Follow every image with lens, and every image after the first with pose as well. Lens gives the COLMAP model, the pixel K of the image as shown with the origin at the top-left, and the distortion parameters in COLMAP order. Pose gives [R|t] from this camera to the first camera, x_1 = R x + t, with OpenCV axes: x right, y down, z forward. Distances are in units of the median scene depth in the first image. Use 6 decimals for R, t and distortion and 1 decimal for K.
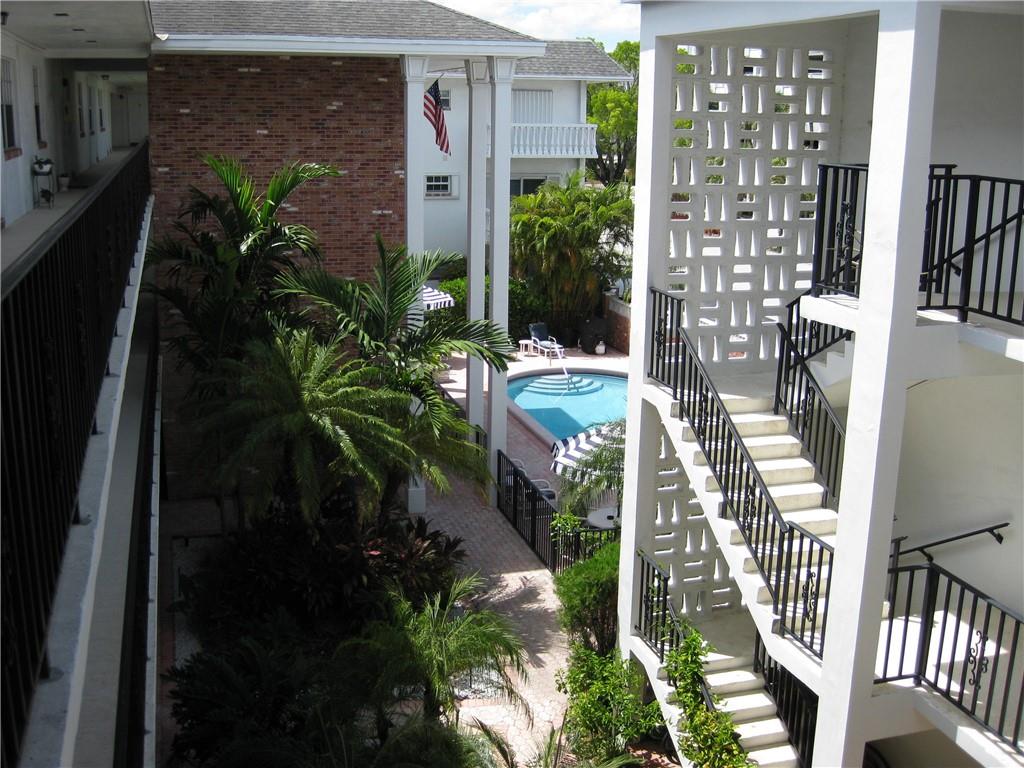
lens RADIAL K [[1107.1, 0, 512.0], [0, 1107.1, 384.0], [0, 0, 1]] dist [-0.132098, 0.009069]
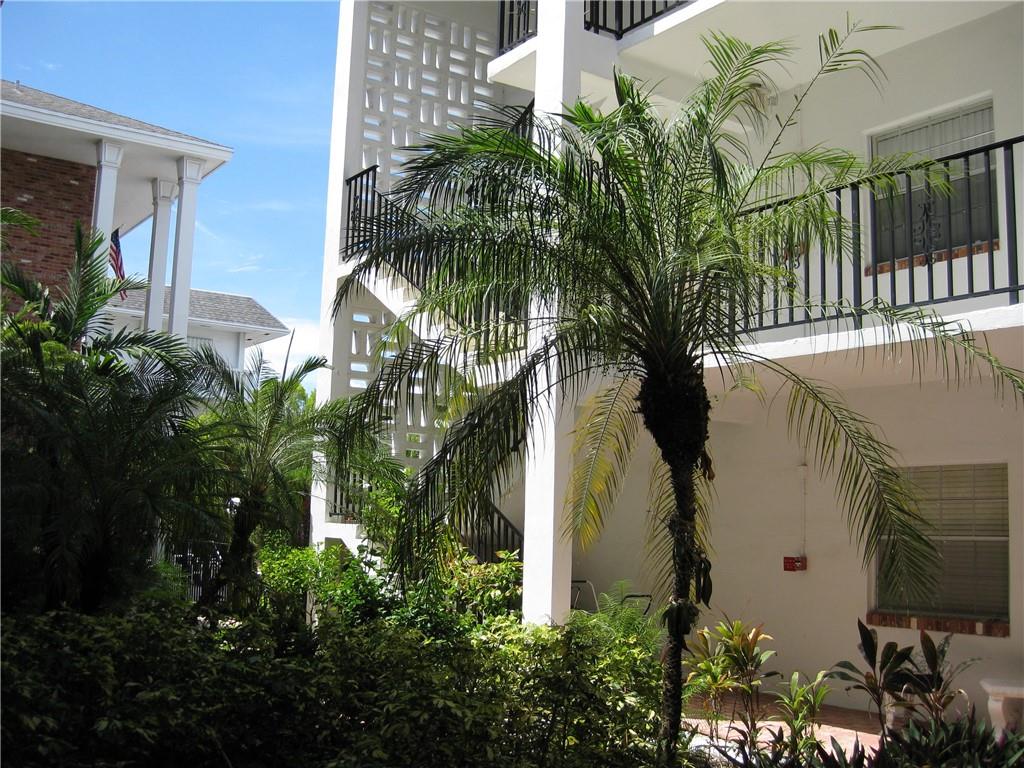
lens RADIAL K [[1107.1, 0, 512.0], [0, 1107.1, 384.0], [0, 0, 1]] dist [-0.132098, 0.009069]
pose [[0.948824, 0.053125, 0.311304, -0.031184], [0.054800, 0.943099, -0.327966, 0.269847], [-0.311014, 0.328241, 0.891924, 0.005605]]
